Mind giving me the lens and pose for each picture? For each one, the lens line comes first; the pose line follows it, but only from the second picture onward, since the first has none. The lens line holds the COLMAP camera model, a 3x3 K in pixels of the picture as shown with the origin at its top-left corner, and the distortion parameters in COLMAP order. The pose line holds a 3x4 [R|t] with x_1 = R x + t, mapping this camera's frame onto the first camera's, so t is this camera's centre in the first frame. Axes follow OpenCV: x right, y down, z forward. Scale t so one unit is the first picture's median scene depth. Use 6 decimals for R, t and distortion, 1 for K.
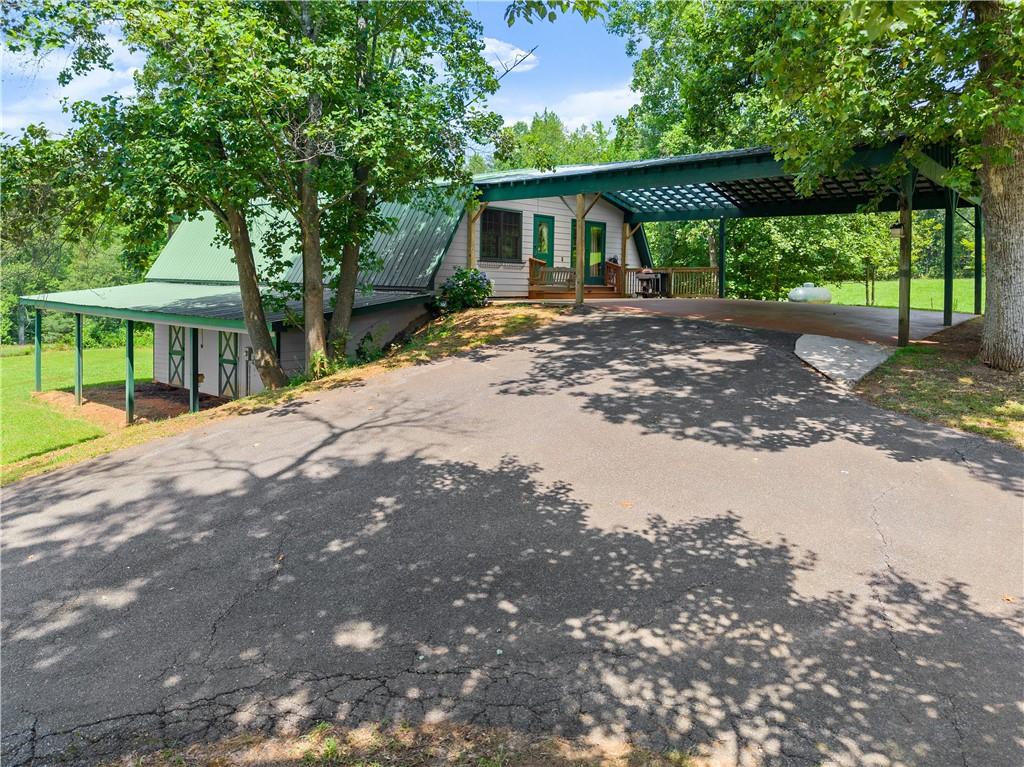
lens RADIAL K [[706.4, 0, 491.0], [0, 706.4, 306.0], [0, 0, 1]] dist [0.011560, -0.000543]
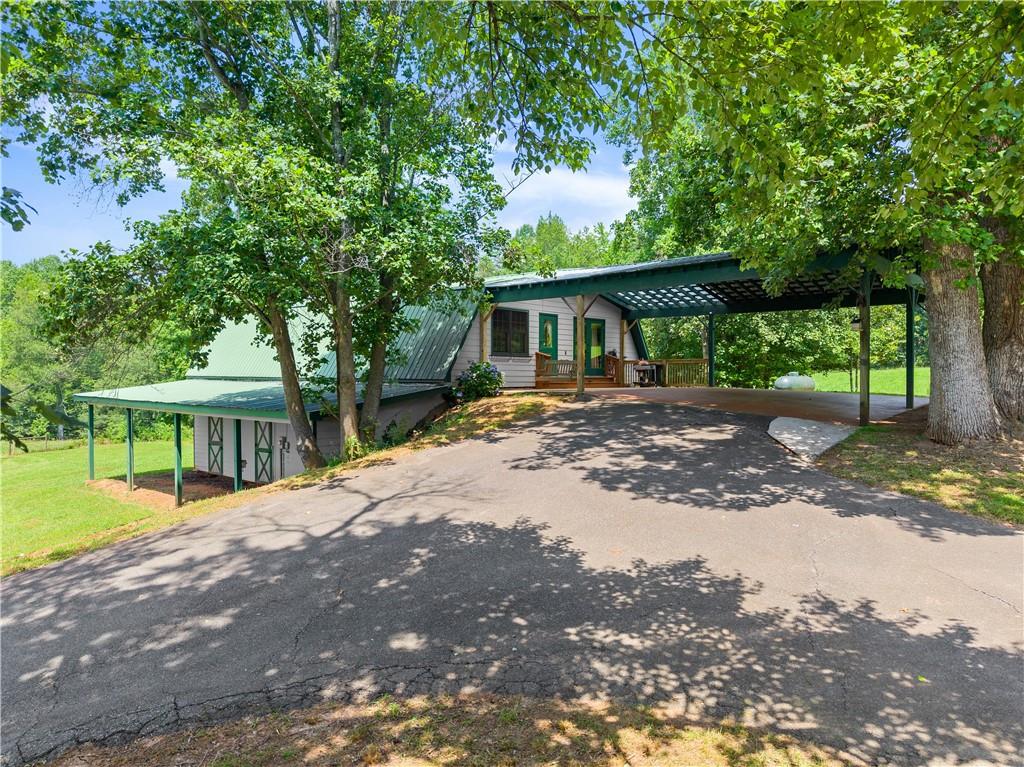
lens RADIAL K [[706.4, 0, 505.9], [0, 706.4, 378.3], [0, 0, 1]] dist [0.011560, -0.000543]
pose [[0.999875, -0.013415, 0.008367, -0.004951], [0.013669, 0.999421, -0.031158, 0.011387], [-0.007944, 0.031269, 0.999479, -0.195342]]
